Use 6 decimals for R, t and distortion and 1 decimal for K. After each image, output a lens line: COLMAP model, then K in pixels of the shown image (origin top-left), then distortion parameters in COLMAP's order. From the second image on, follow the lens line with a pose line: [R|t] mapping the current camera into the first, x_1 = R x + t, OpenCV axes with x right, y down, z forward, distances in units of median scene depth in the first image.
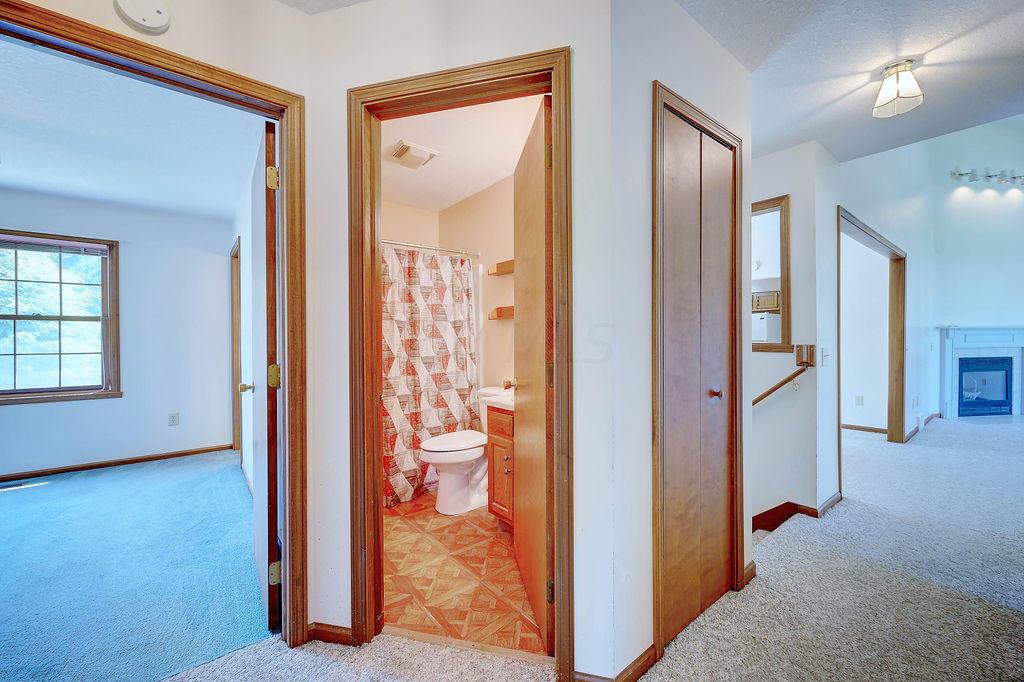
lens RADIAL K [[406.7, 0, 505.4], [0, 406.7, 346.3], [0, 0, 1]] dist [0.001775, 0.000119]
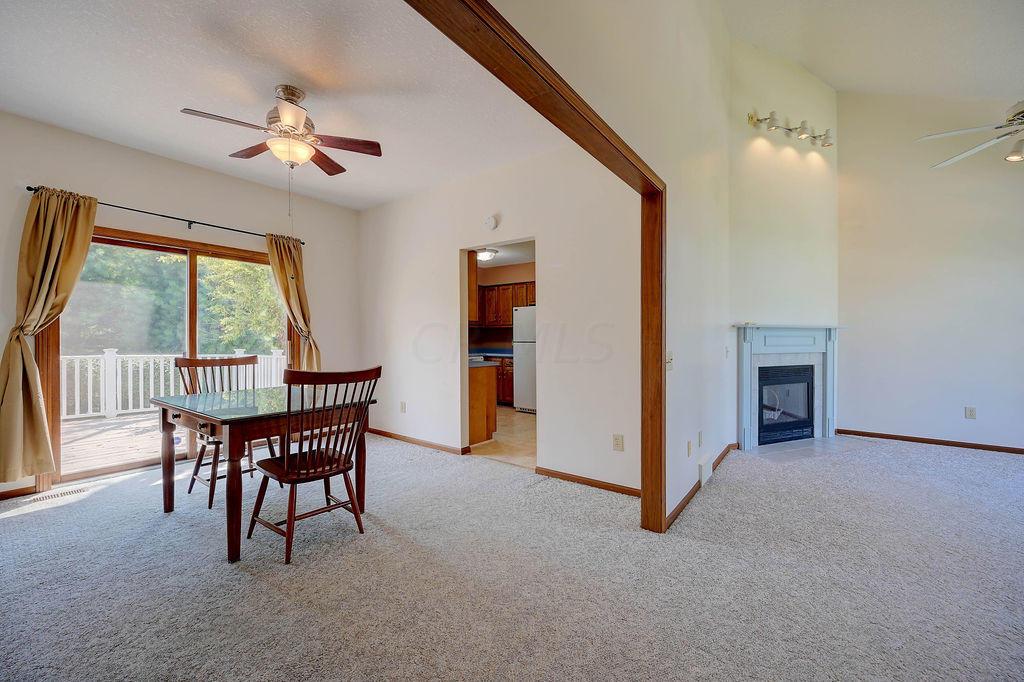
lens RADIAL K [[406.7, 0, 516.6], [0, 406.7, 343.2], [0, 0, 1]] dist [0.001775, 0.000119]
pose [[0.965105, 0.005540, 0.261806, 0.495177], [-0.002810, 0.999938, -0.010802, -0.006193], [-0.261850, 0.009689, 0.965060, 0.400991]]
